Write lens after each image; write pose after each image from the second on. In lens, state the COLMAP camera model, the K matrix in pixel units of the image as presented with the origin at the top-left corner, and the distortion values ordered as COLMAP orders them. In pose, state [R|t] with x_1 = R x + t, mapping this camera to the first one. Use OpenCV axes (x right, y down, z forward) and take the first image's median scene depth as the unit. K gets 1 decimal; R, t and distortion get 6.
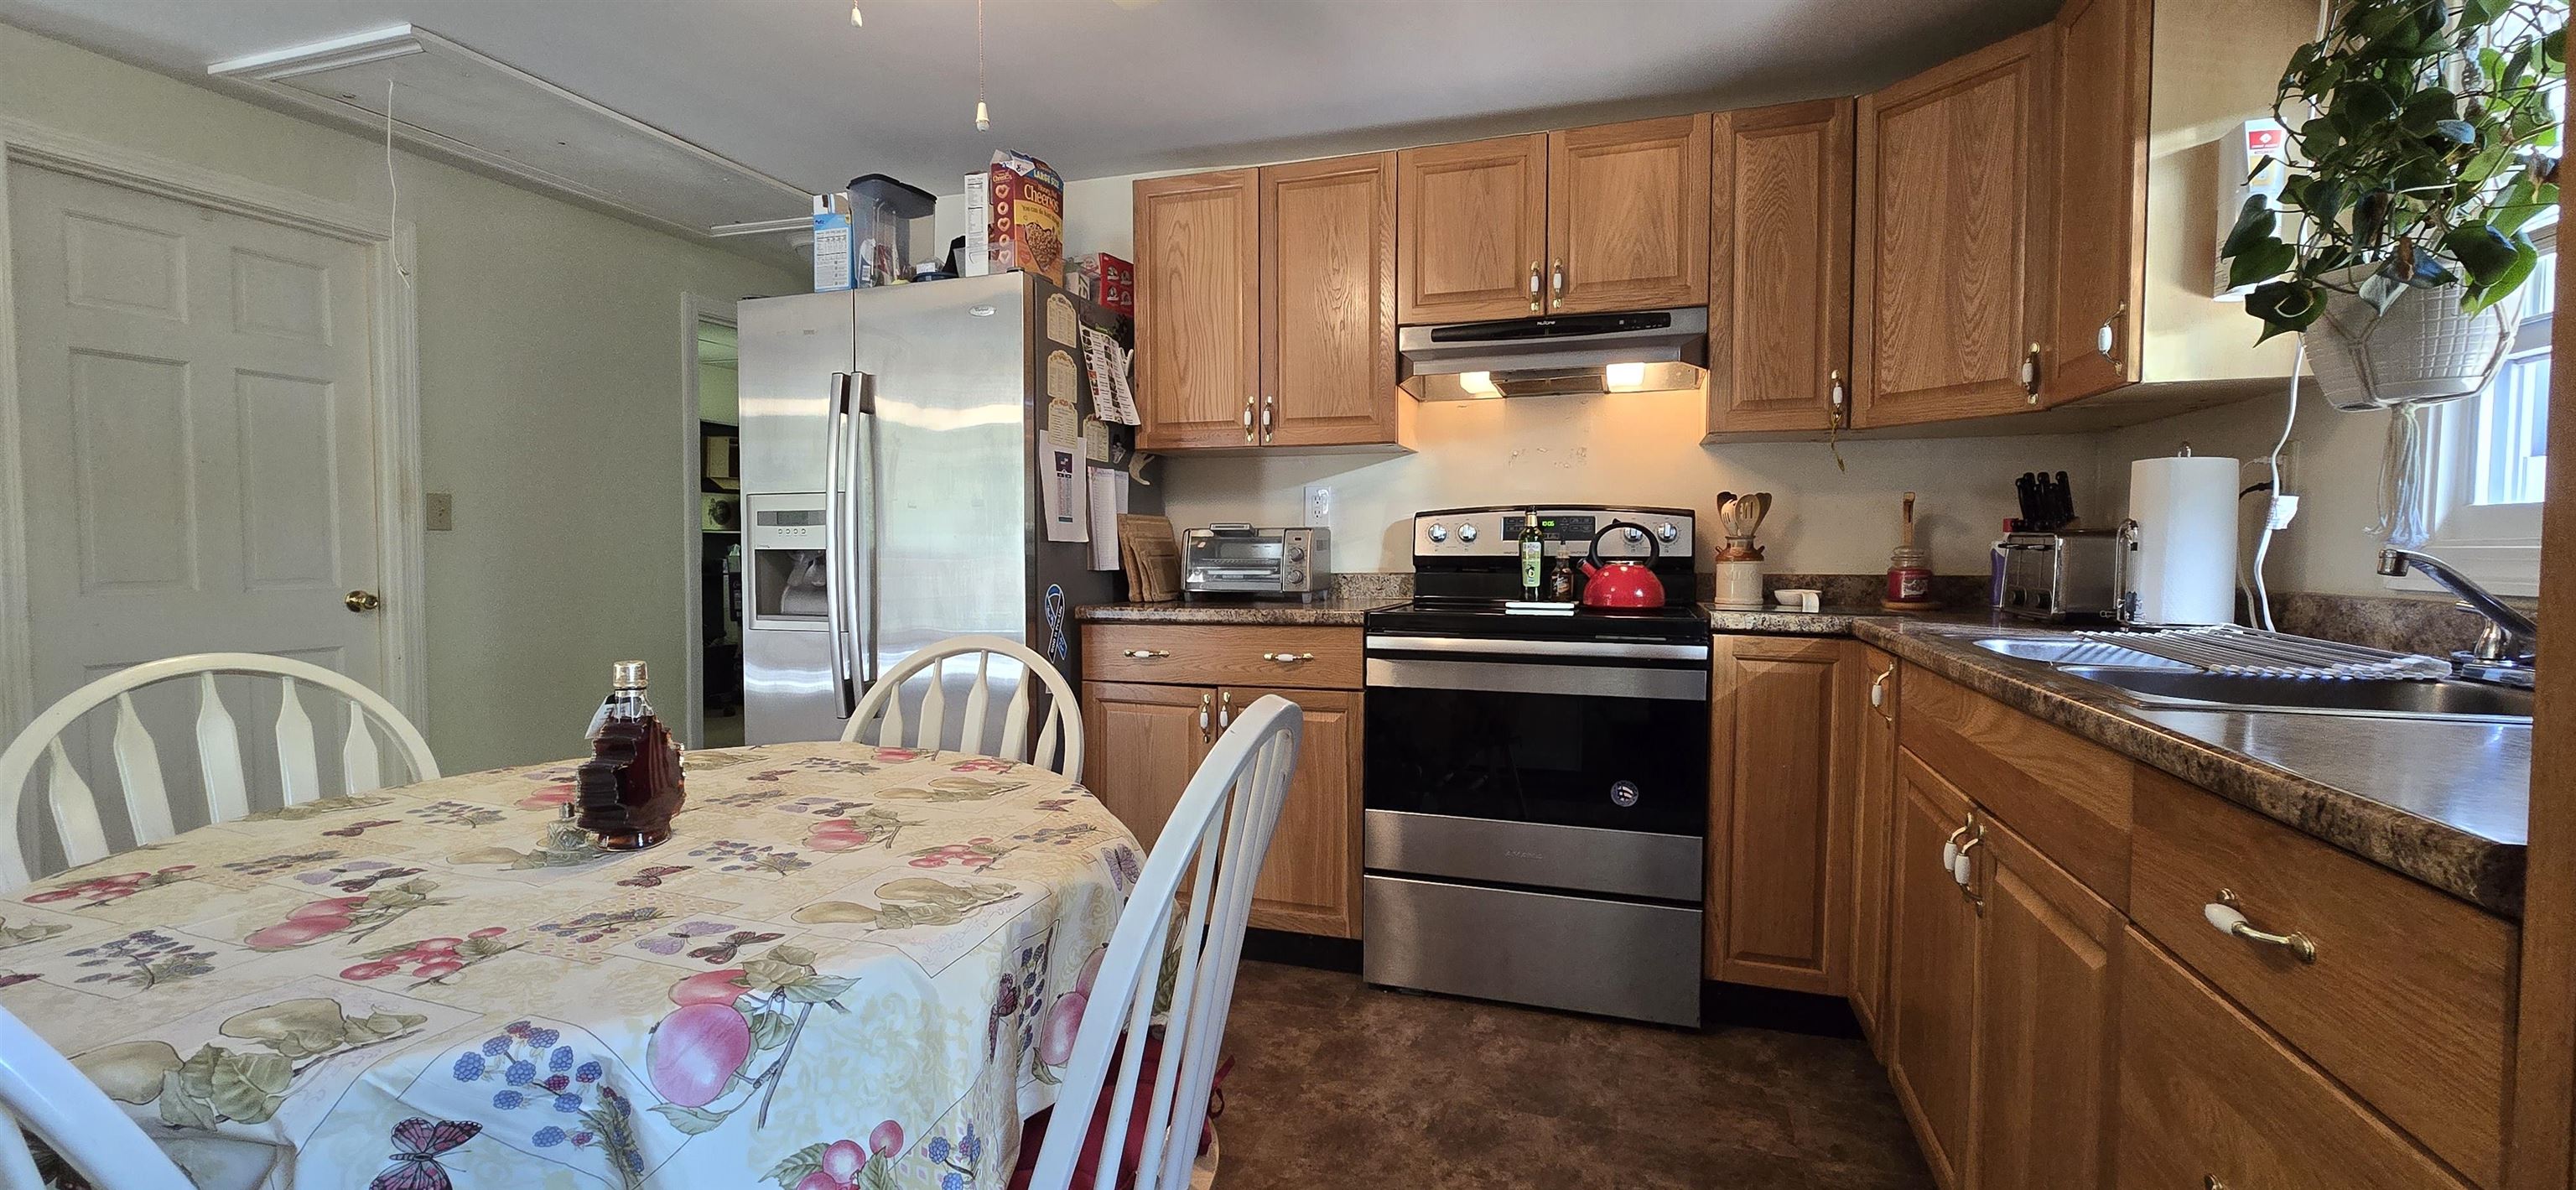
lens RADIAL K [[1034.3, 0, 1289.2], [0, 1034.3, 589.4], [0, 0, 1]] dist [-0.007721, 0.000124]
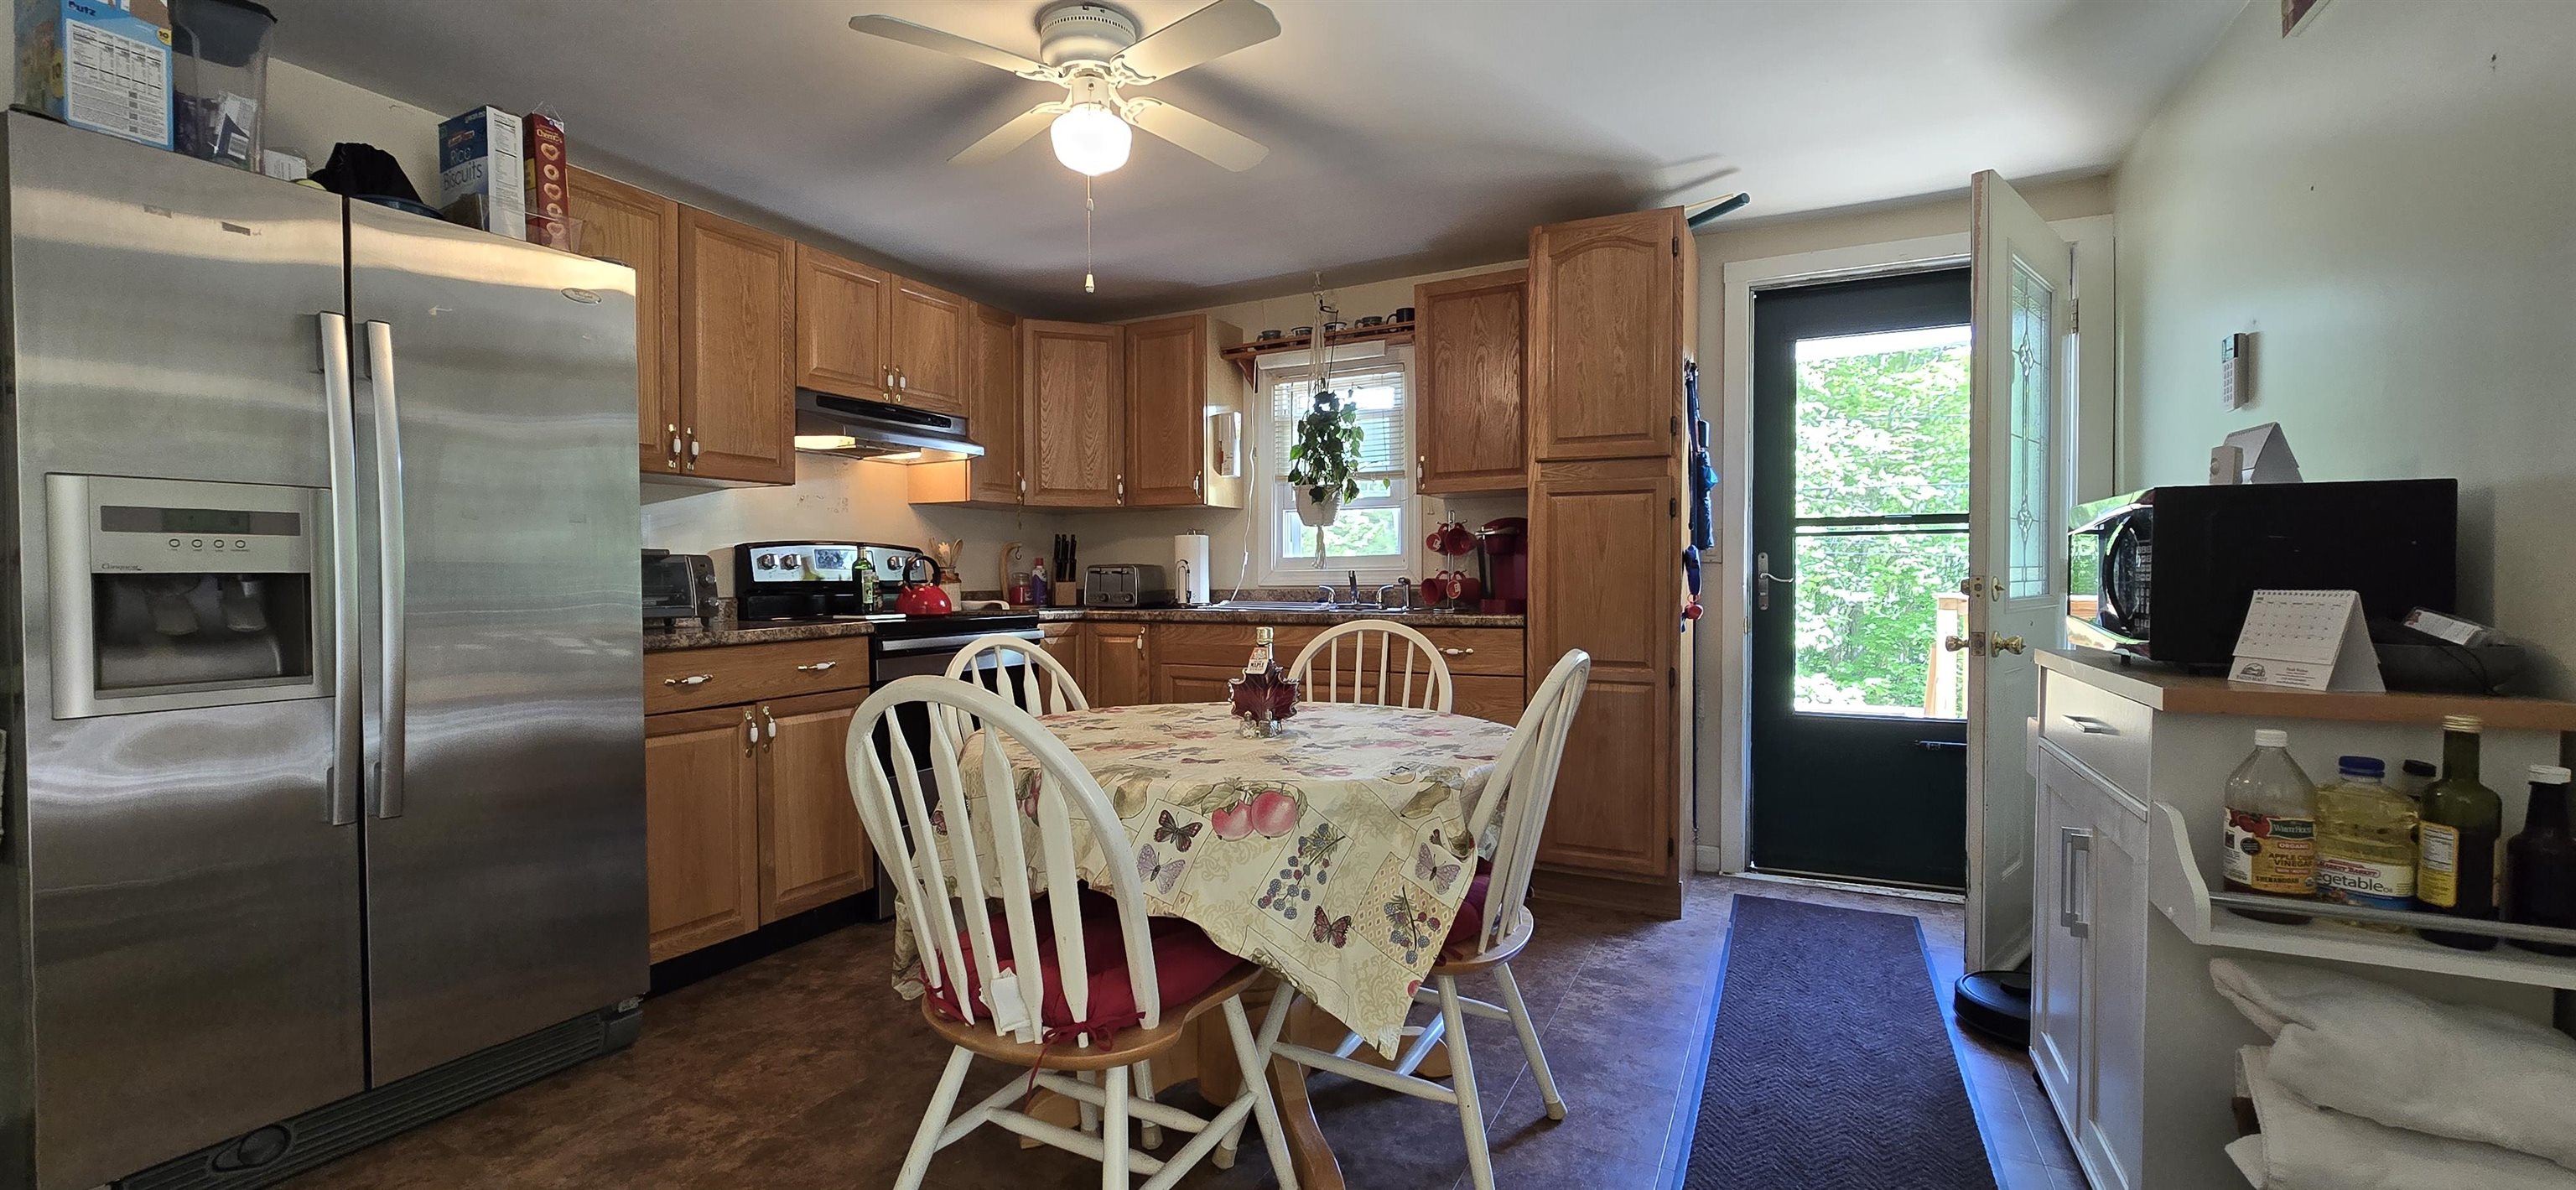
lens RADIAL K [[1034.3, 0, 1284.5], [0, 1034.3, 593.7], [0, 0, 1]] dist [-0.007721, 0.000124]
pose [[0.147726, -0.013945, 0.988930, -1.050068], [0.053203, 0.998565, 0.006133, 0.004281], [-0.987596, 0.051708, 0.148255, 0.303661]]
